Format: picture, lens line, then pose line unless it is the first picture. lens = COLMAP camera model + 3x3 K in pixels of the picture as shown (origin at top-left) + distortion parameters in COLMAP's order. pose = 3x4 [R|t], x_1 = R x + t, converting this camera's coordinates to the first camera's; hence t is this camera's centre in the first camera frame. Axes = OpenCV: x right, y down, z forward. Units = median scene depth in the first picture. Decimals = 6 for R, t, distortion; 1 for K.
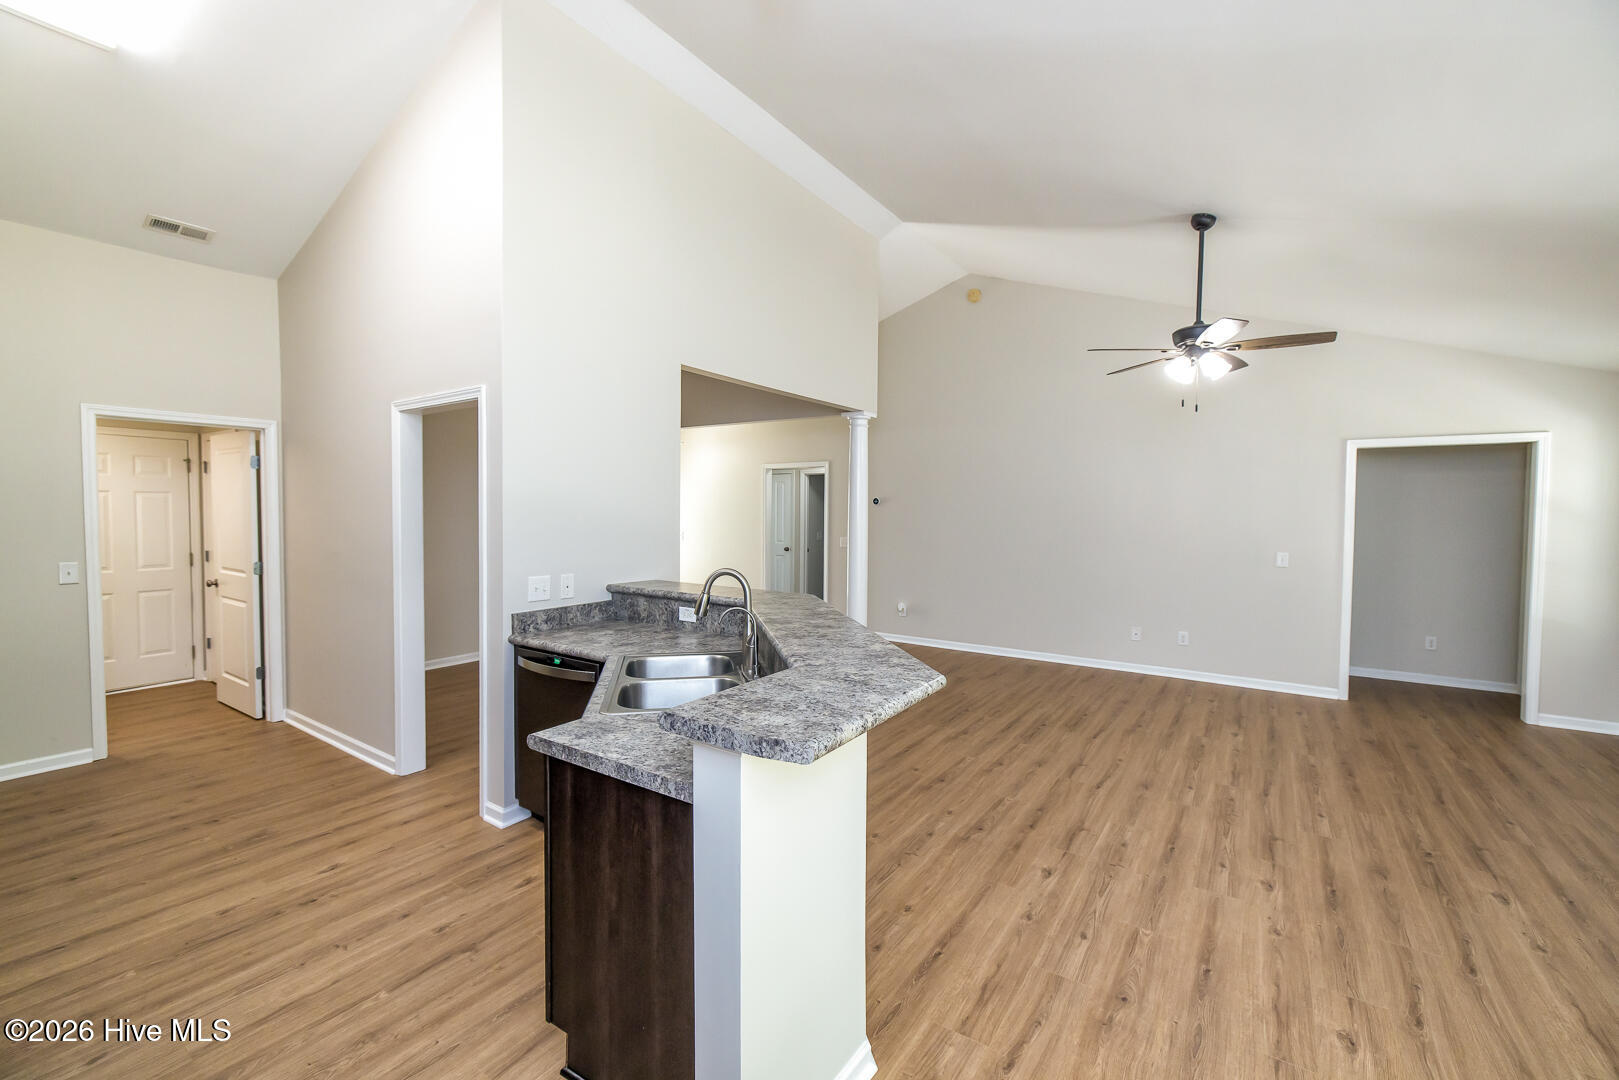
lens RADIAL K [[674.0, 0, 806.0], [0, 674.0, 535.6], [0, 0, 1]] dist [-0.000169, -0.000016]
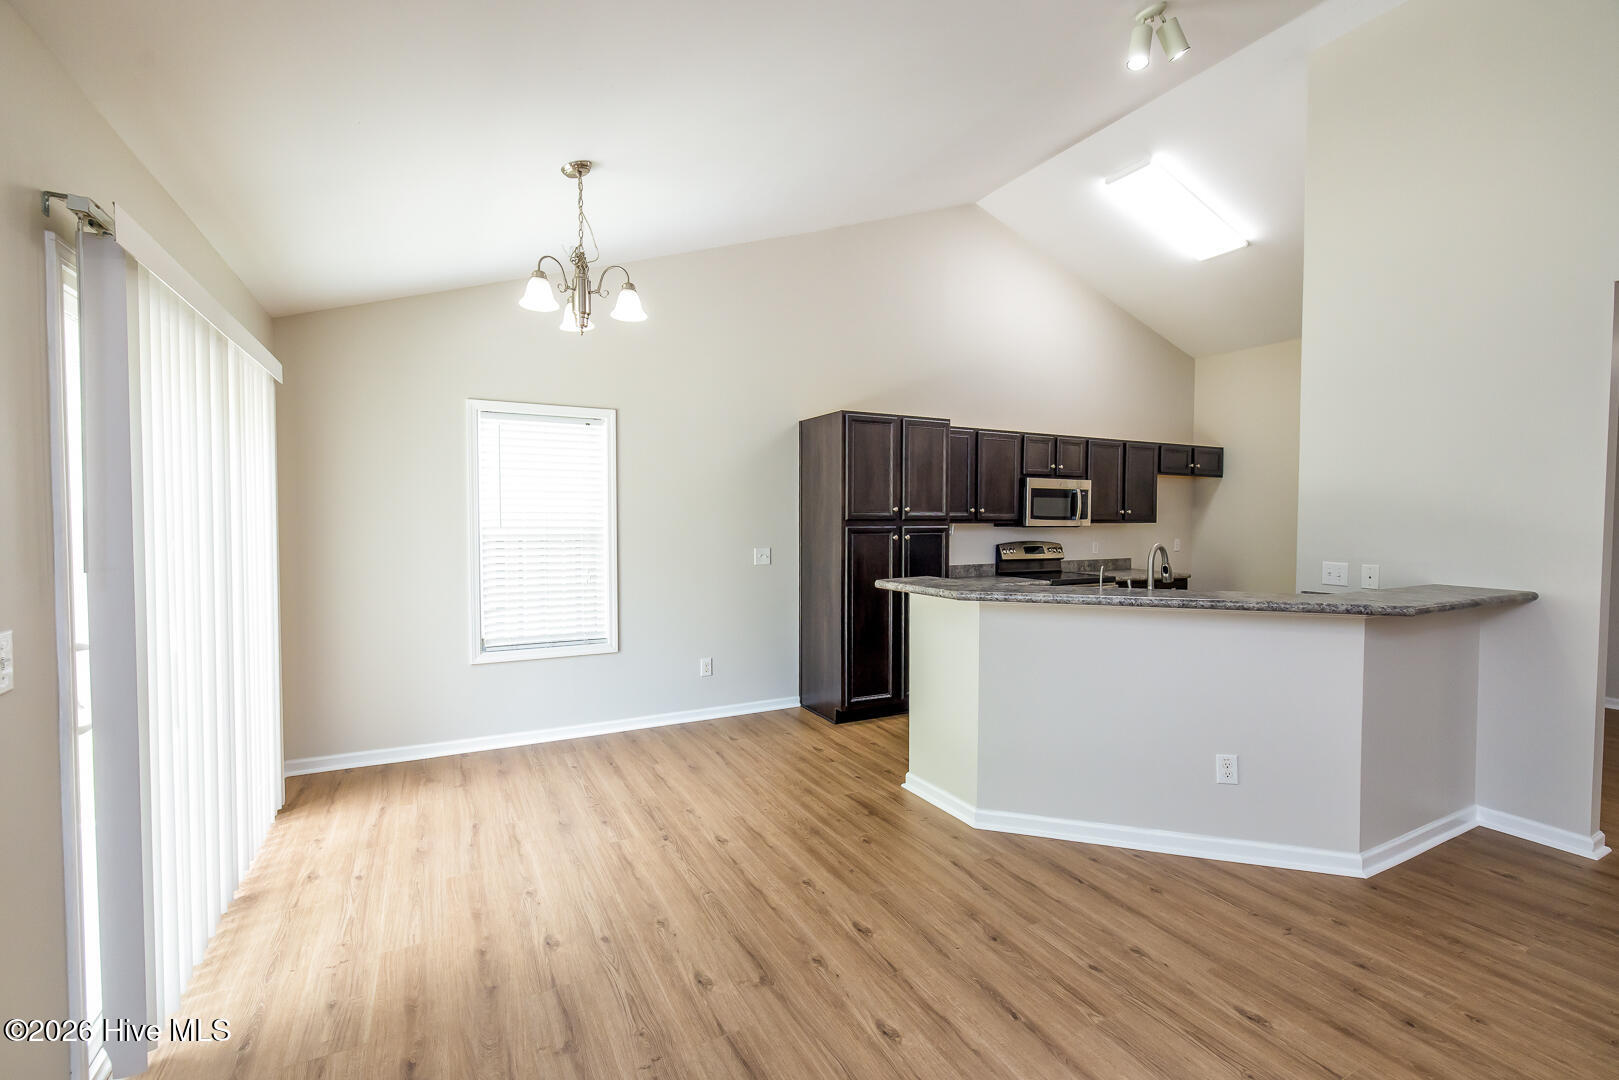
lens RADIAL K [[702.5, 0, 809.0], [0, 702.5, 535.4], [0, 0, 1]] dist [0.001079, 0.000169]
pose [[-0.462085, 0.017303, -0.886667, 1.115215], [-0.039230, 0.998432, 0.039929, 0.004988], [0.885968, 0.053235, -0.460681, 0.851576]]
